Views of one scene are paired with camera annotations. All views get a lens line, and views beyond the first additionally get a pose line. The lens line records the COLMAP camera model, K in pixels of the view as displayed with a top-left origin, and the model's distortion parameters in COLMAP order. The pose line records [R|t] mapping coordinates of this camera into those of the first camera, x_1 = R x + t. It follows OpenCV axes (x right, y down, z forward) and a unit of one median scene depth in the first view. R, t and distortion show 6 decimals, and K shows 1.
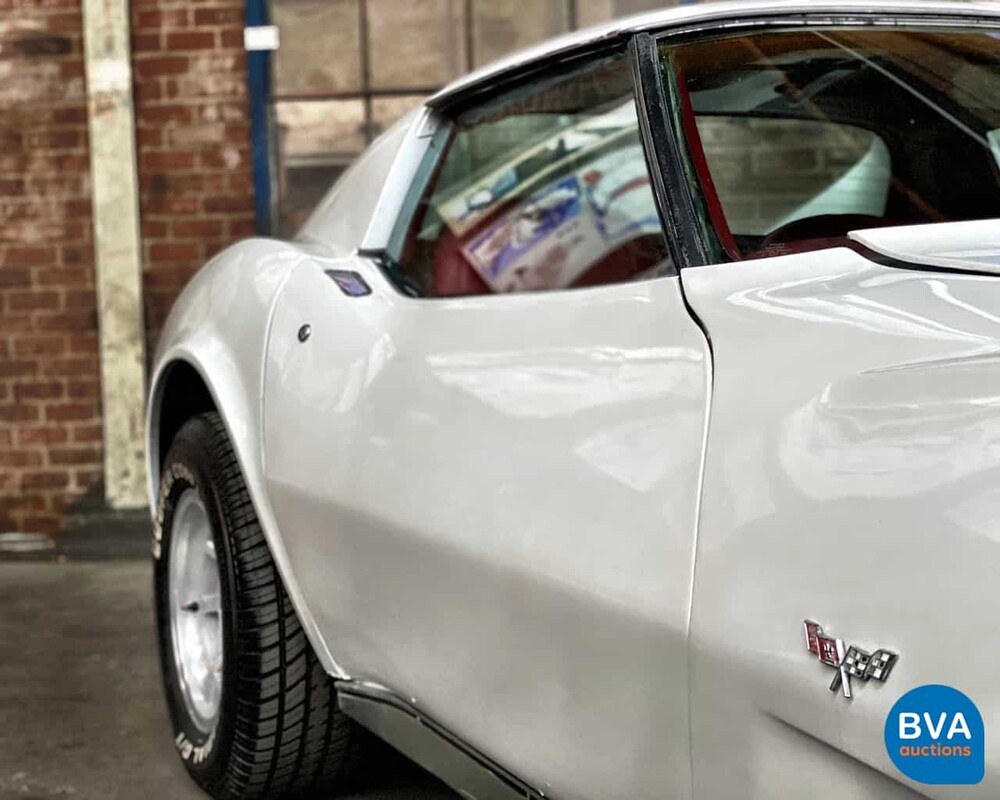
lens RADIAL K [[1602.3, 0, 502.2], [0, 1602.3, 396.3], [0, 0, 1]] dist [0.143801, 0.000000]
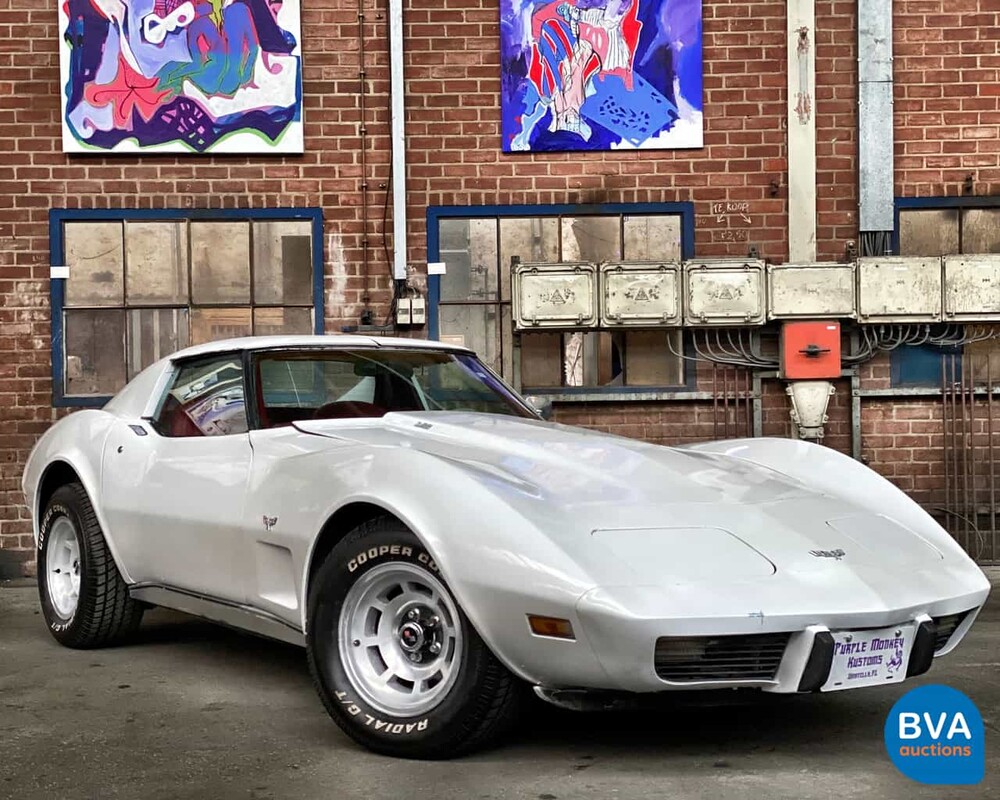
lens RADIAL K [[1602.3, 0, 487.2], [0, 1602.3, 387.9], [0, 0, 1]] dist [0.143801, 0.000000]
pose [[0.986720, 0.015415, 0.161698, 0.036078], [-0.002165, 0.996647, -0.081796, 0.069334], [-0.162417, 0.080359, 0.983444, -1.570890]]
